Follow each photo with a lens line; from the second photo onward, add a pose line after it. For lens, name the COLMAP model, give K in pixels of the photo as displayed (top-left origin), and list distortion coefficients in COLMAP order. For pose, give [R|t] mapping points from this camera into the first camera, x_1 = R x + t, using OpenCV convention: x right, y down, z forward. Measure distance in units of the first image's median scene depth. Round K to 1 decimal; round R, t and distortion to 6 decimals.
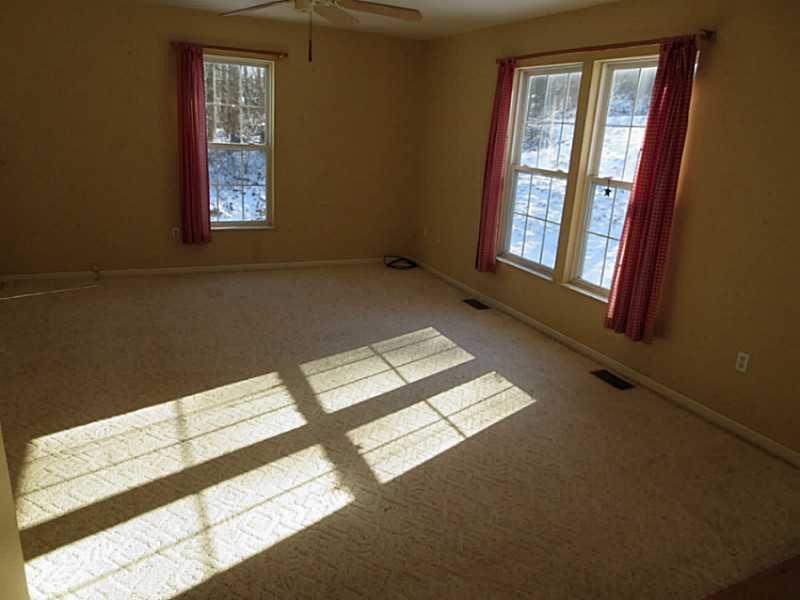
lens RADIAL K [[563.7, 0, 397.5], [0, 563.7, 300.3], [0, 0, 1]] dist [-0.023137, 0.002214]
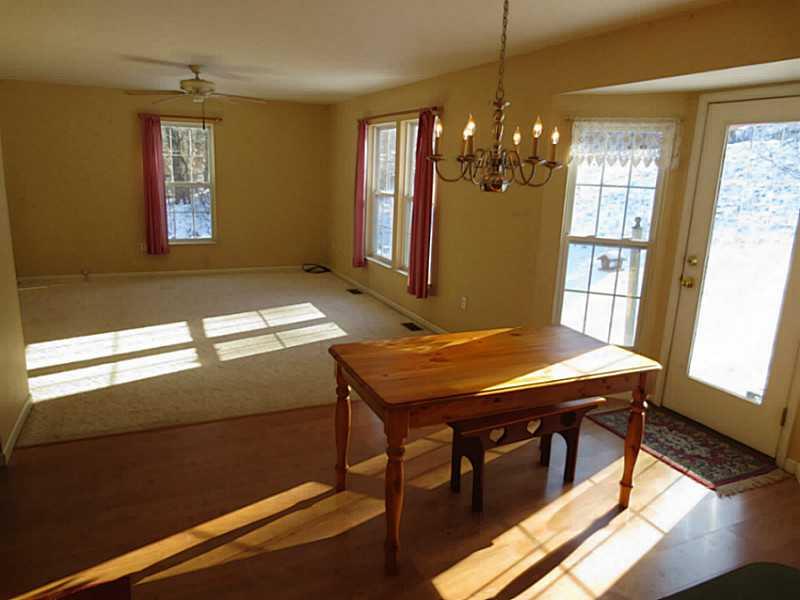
lens RADIAL K [[563.7, 0, 400.5], [0, 563.7, 296.7], [0, 0, 1]] dist [-0.023137, 0.002214]
pose [[0.999666, -0.020363, -0.015935, 0.297570], [0.019079, 0.996854, -0.076930, 0.139162], [0.017452, 0.076601, 0.996909, -0.408925]]
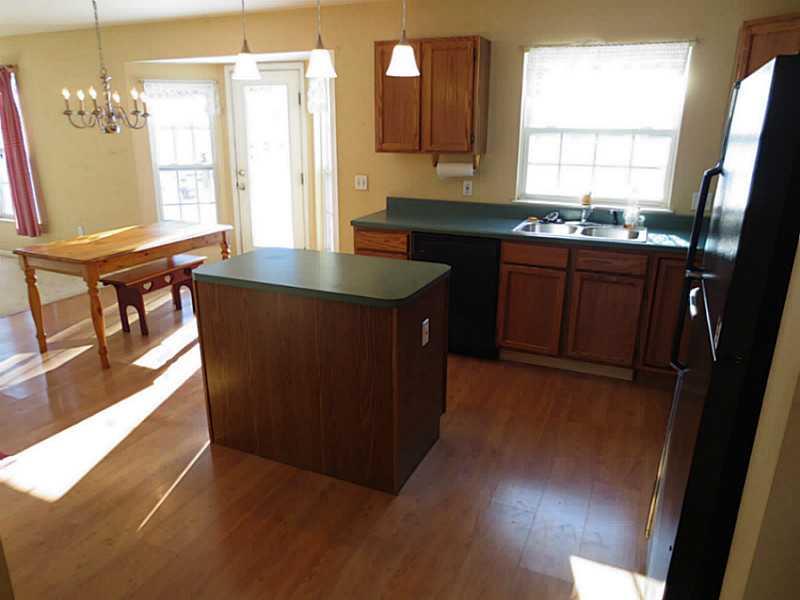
lens RADIAL K [[563.7, 0, 400.0], [0, 563.7, 299.3], [0, 0, 1]] dist [-0.023137, 0.002214]
pose [[0.753433, -0.248723, 0.608667, 0.131856], [0.231444, 0.966771, 0.108566, 0.252348], [-0.615445, 0.059075, 0.785963, -0.801167]]
